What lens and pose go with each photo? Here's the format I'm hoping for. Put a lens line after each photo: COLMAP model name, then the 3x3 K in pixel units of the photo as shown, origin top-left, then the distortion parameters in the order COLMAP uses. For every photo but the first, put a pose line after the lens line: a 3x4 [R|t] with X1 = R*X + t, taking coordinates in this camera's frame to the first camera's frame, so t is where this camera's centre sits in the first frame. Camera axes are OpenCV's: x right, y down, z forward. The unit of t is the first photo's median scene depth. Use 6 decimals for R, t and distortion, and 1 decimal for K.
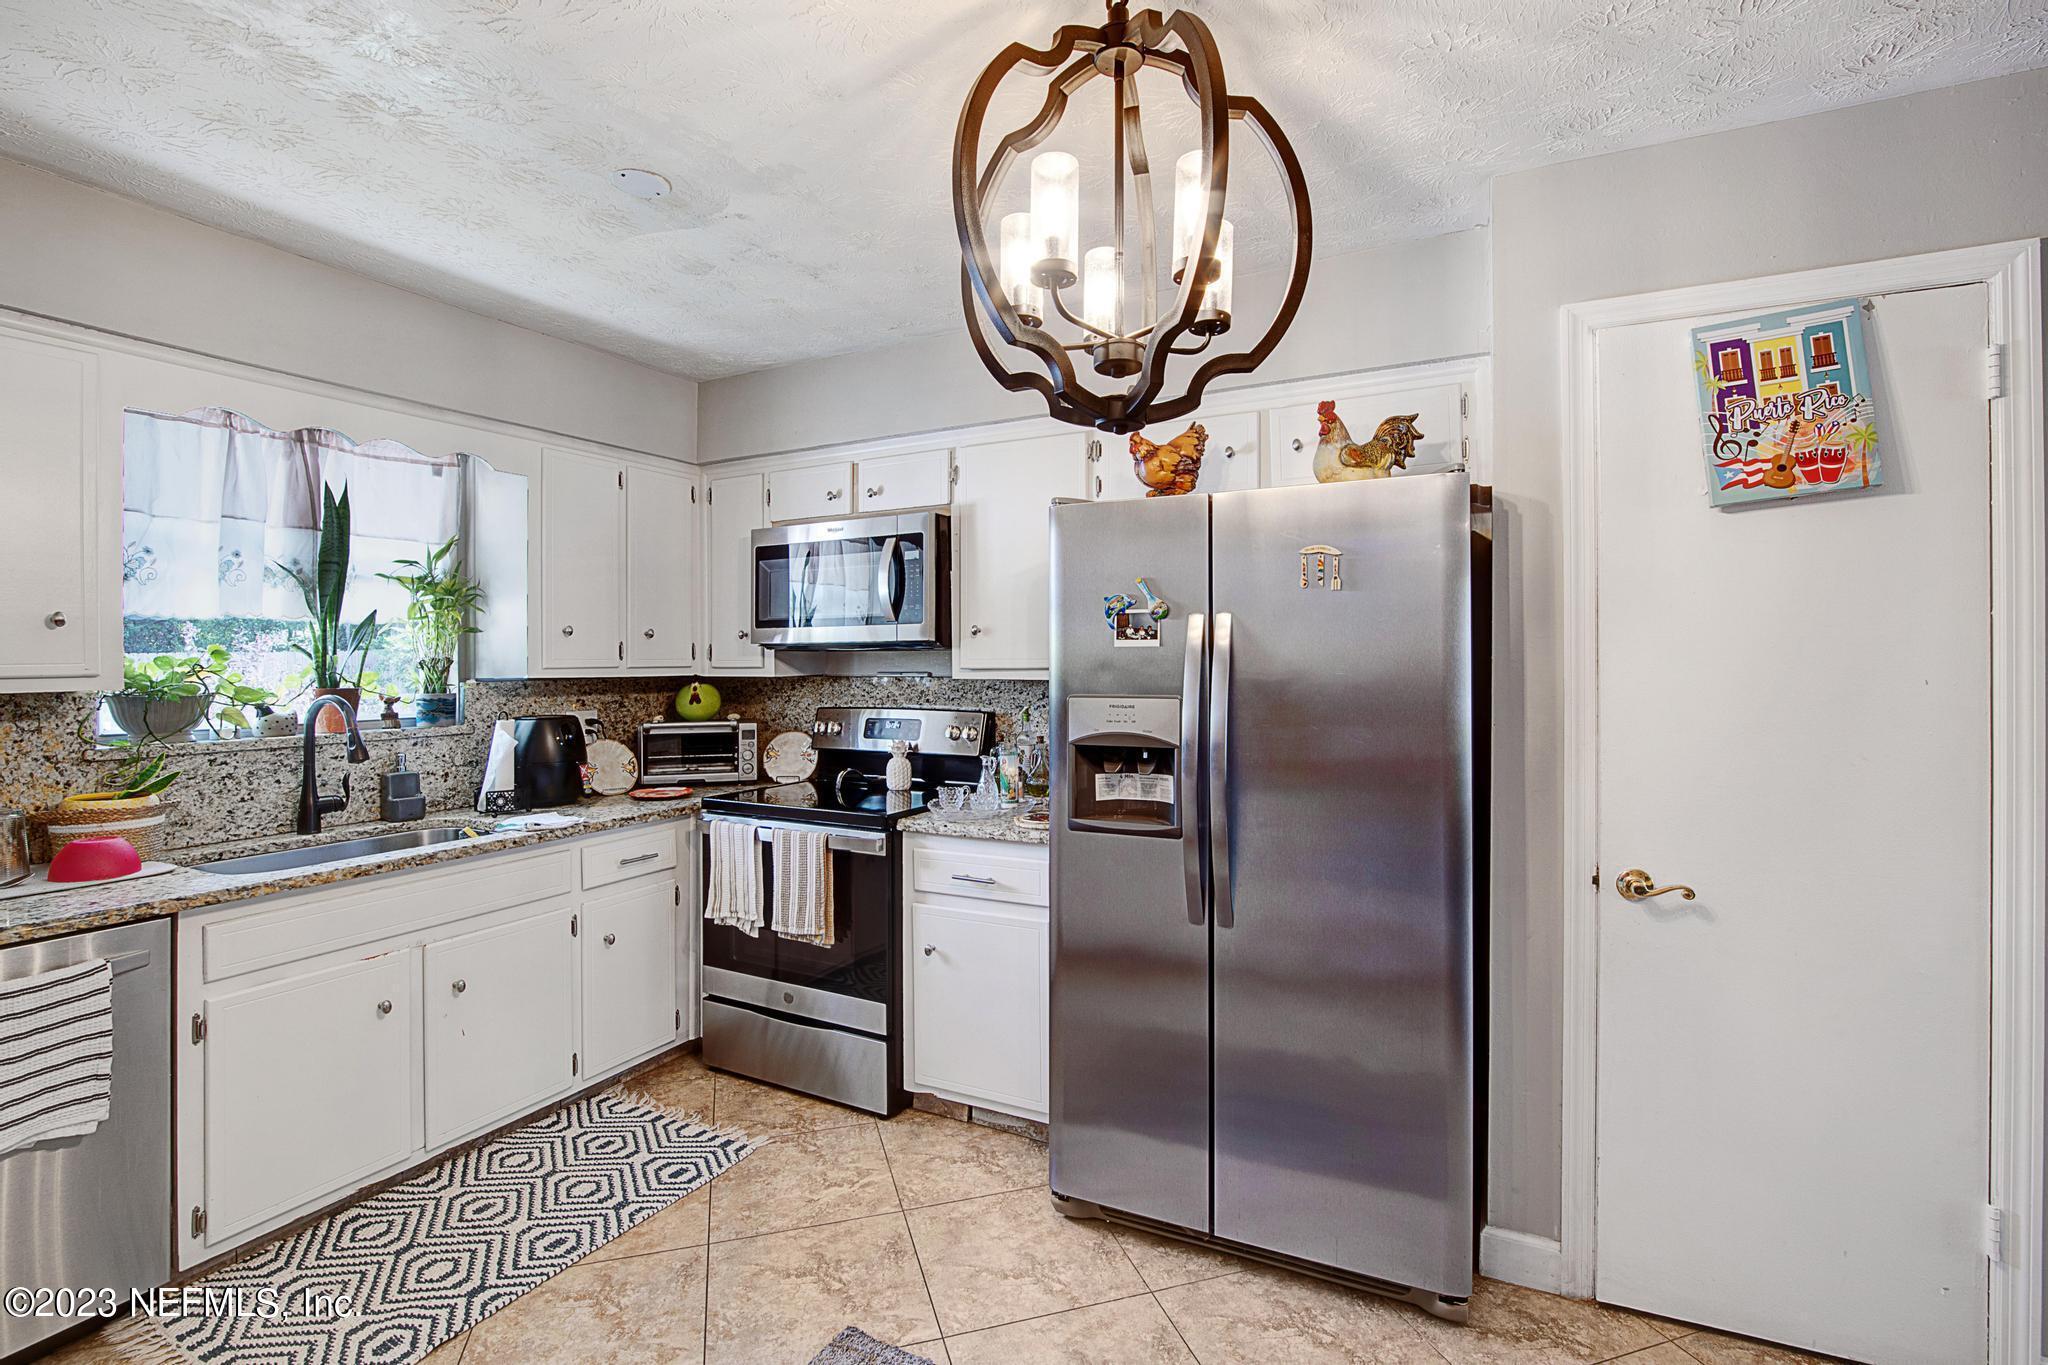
lens RADIAL K [[928.2, 0, 1026.3], [0, 928.2, 657.2], [0, 0, 1]] dist [-0.017152, 0.000755]
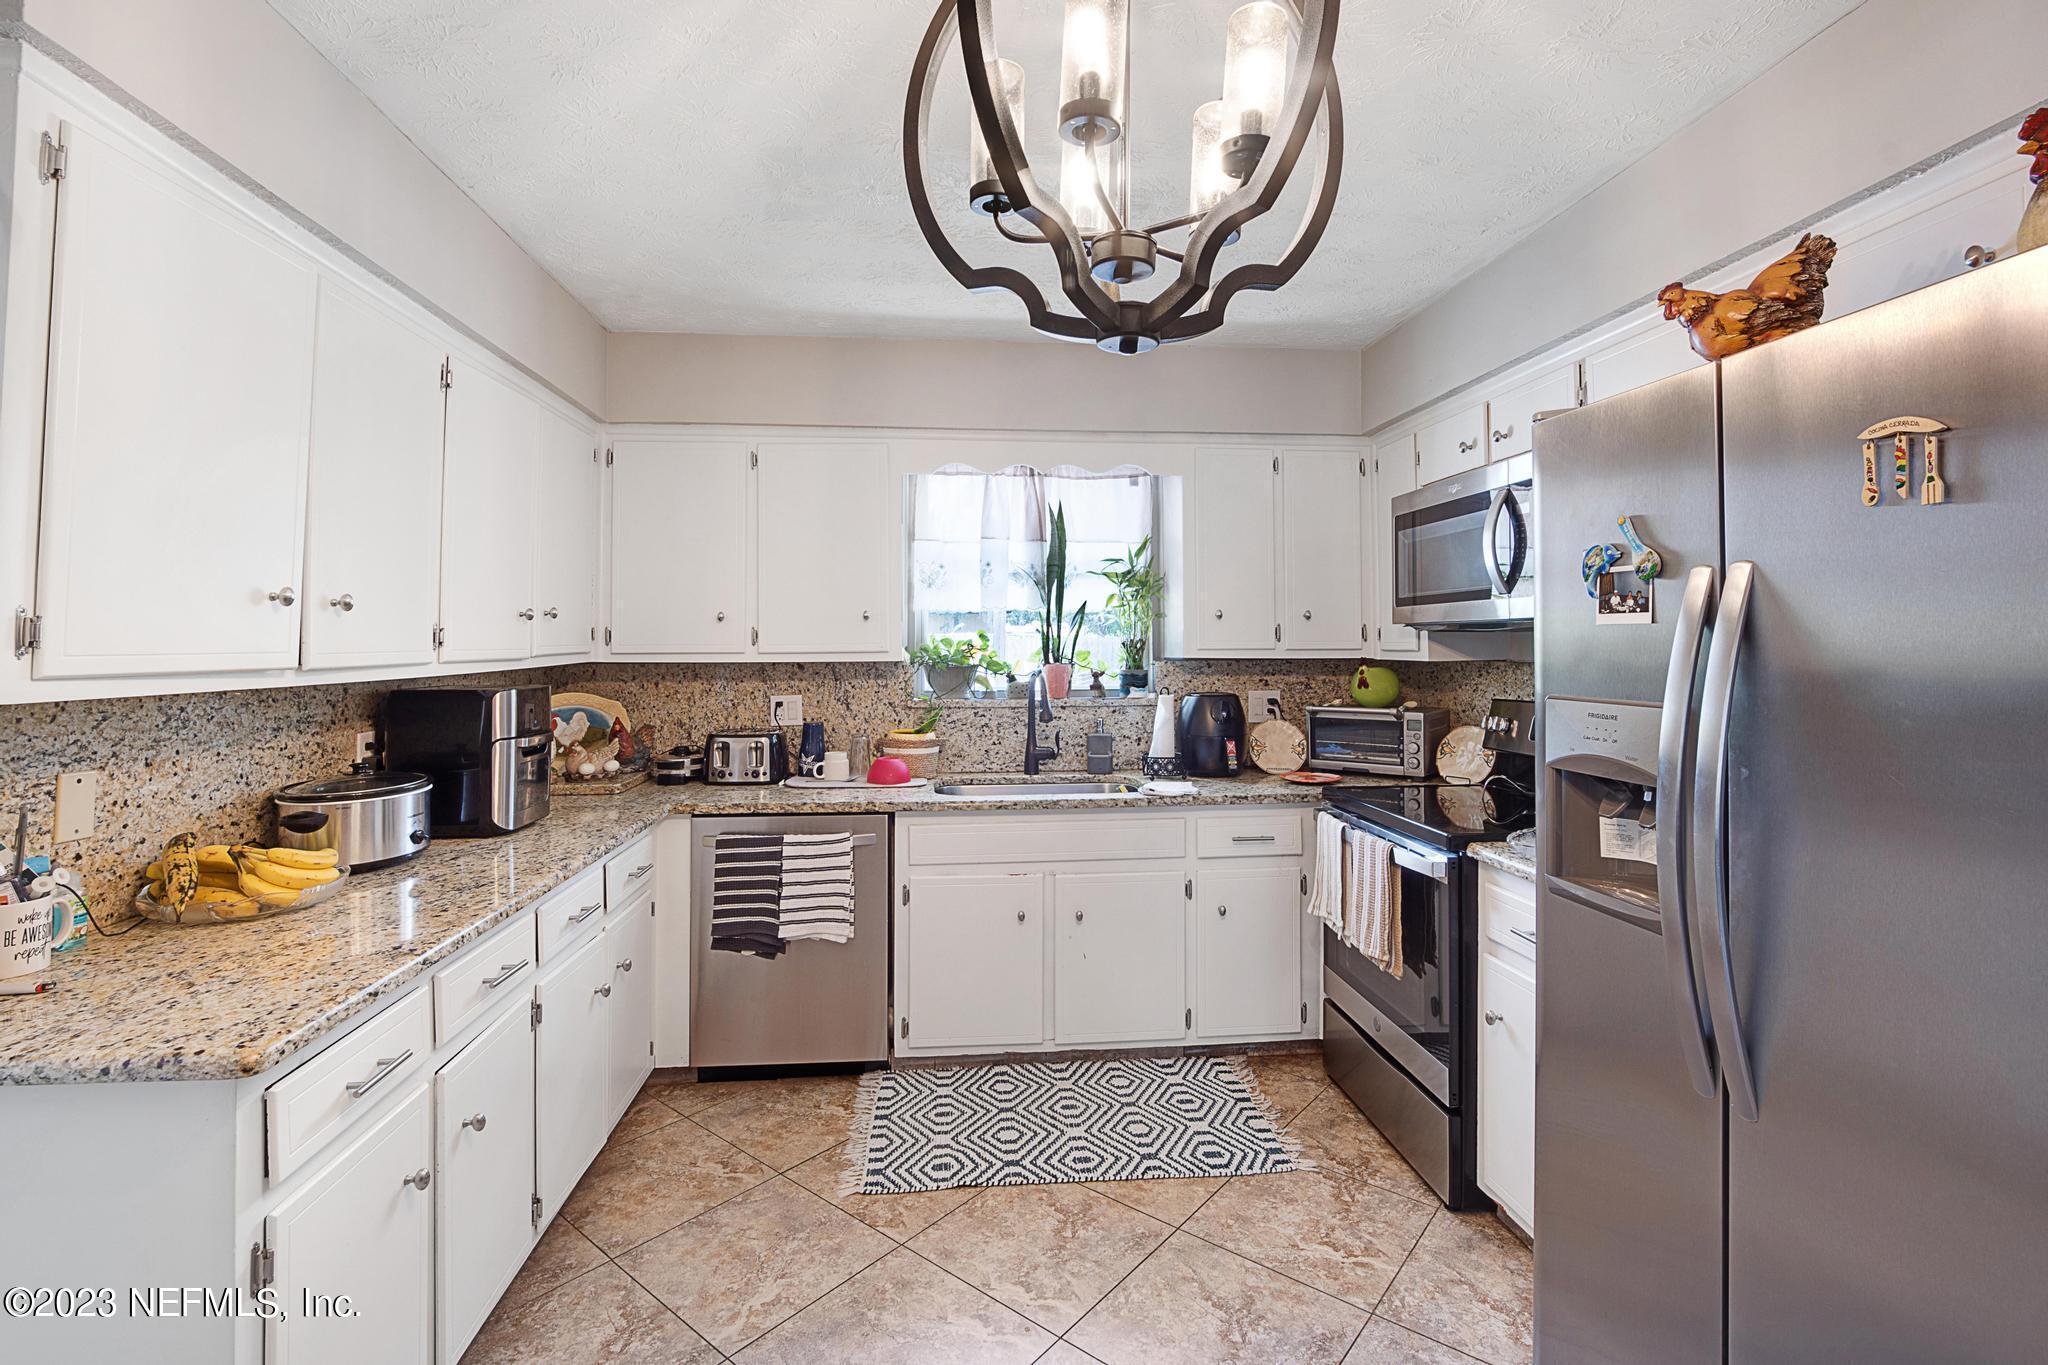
lens RADIAL K [[951.3, 0, 1027.1], [0, 951.3, 619.6], [0, 0, 1]] dist [-0.034077, 0.000377]
pose [[0.546145, -0.016482, -0.837528, 0.337261], [0.001313, 0.999822, -0.018820, -0.002340], [0.837689, 0.009178, 0.546070, 0.239487]]
